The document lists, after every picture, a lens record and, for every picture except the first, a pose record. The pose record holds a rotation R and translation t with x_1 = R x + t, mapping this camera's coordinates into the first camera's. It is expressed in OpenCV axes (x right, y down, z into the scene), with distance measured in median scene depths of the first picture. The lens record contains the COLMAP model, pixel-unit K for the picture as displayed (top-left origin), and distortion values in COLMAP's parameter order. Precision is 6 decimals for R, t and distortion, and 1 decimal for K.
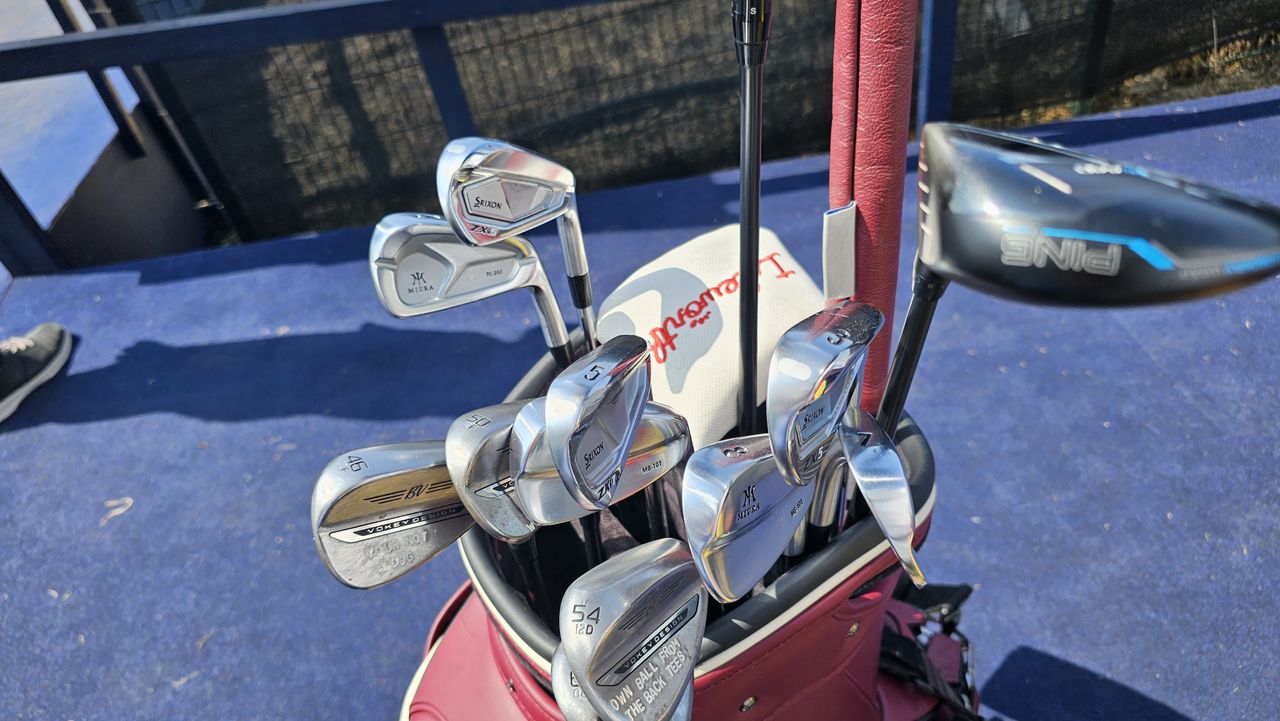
lens RADIAL K [[942.2, 0, 640.0], [0, 942.2, 360.5], [0, 0, 1]] dist [-0.001321, -0.009201]
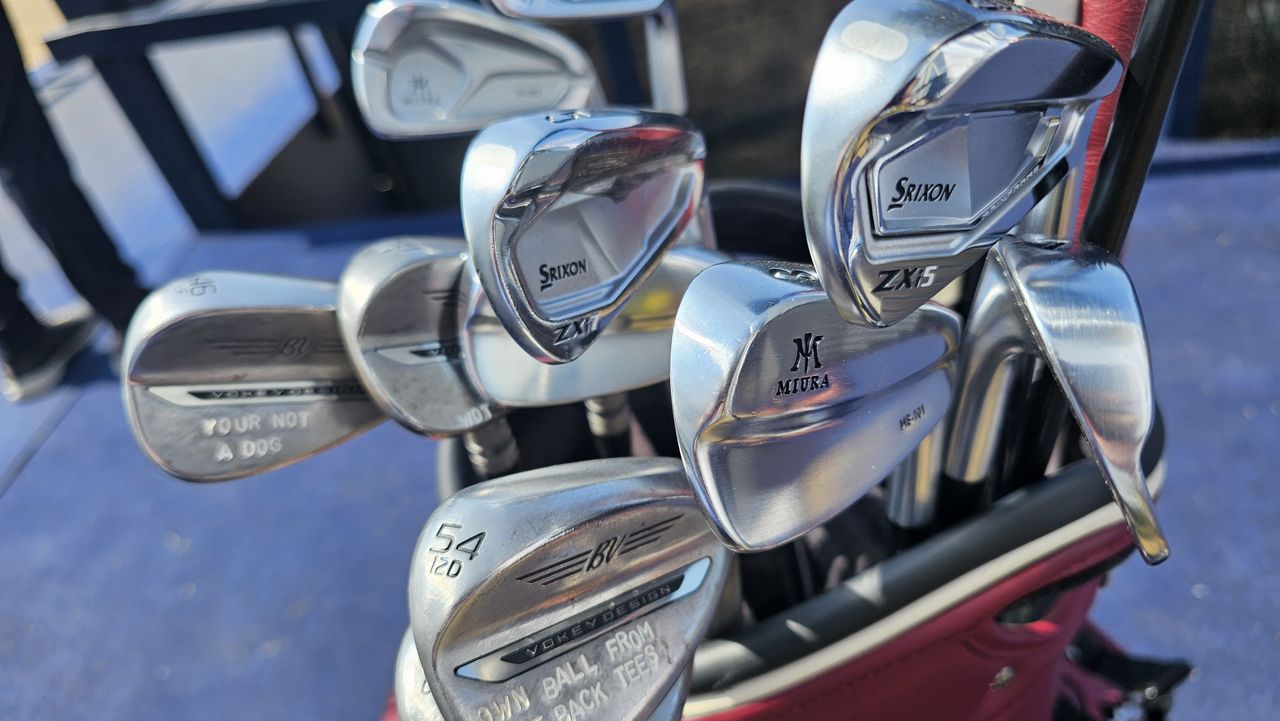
lens RADIAL K [[942.2, 0, 640.0], [0, 942.2, 360.5], [0, 0, 1]] dist [-0.001321, -0.009201]
pose [[0.976694, 0.087447, -0.196013, 0.028163], [-0.094712, 0.995111, -0.027980, 0.034537], [0.192608, 0.045893, 0.980202, 0.098526]]
